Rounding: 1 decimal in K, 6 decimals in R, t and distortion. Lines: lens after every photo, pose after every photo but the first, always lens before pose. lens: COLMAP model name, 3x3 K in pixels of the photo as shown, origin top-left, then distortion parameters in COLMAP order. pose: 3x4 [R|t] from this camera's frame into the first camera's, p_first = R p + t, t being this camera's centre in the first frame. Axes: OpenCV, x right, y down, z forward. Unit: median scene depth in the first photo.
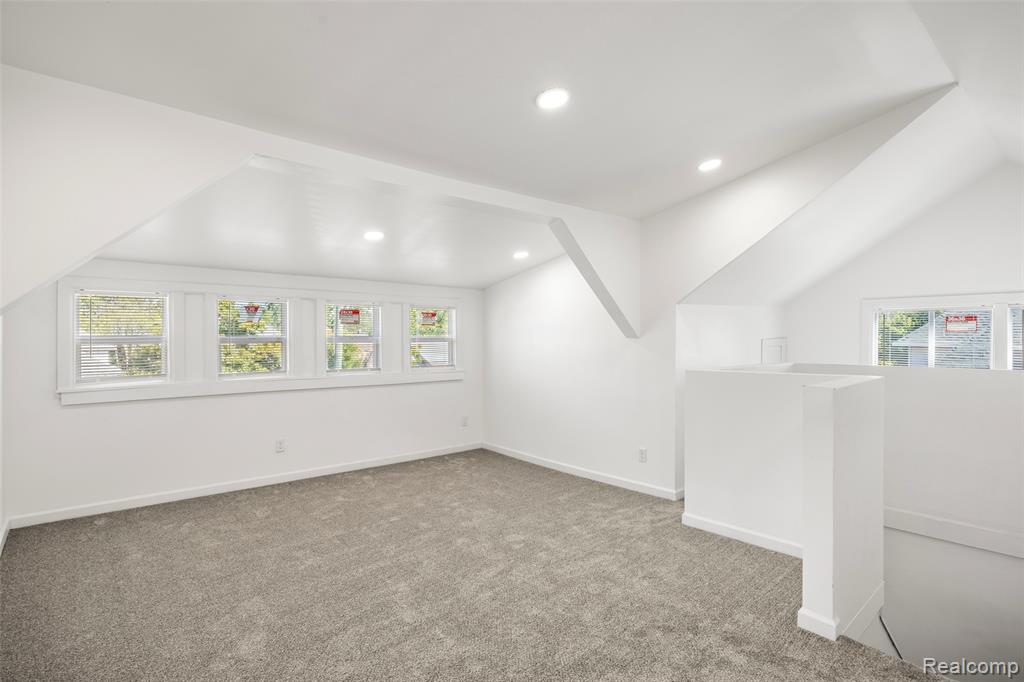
lens RADIAL K [[510.1, 0, 511.4], [0, 510.1, 342.3], [0, 0, 1]] dist [0.000796, 0.000413]
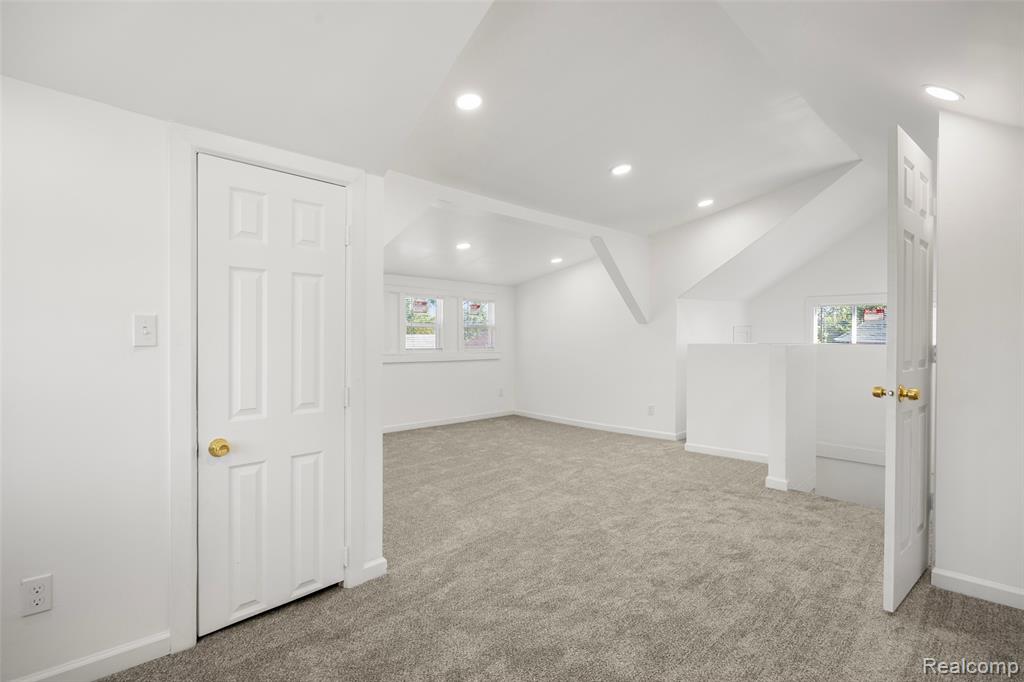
lens RADIAL K [[510.1, 0, 513.1], [0, 510.1, 341.4], [0, 0, 1]] dist [0.000796, 0.000413]
pose [[0.997246, 0.002621, 0.074123, -0.246311], [-0.002791, 0.999994, 0.002199, 0.043504], [-0.074117, -0.002400, 0.997247, -0.384097]]
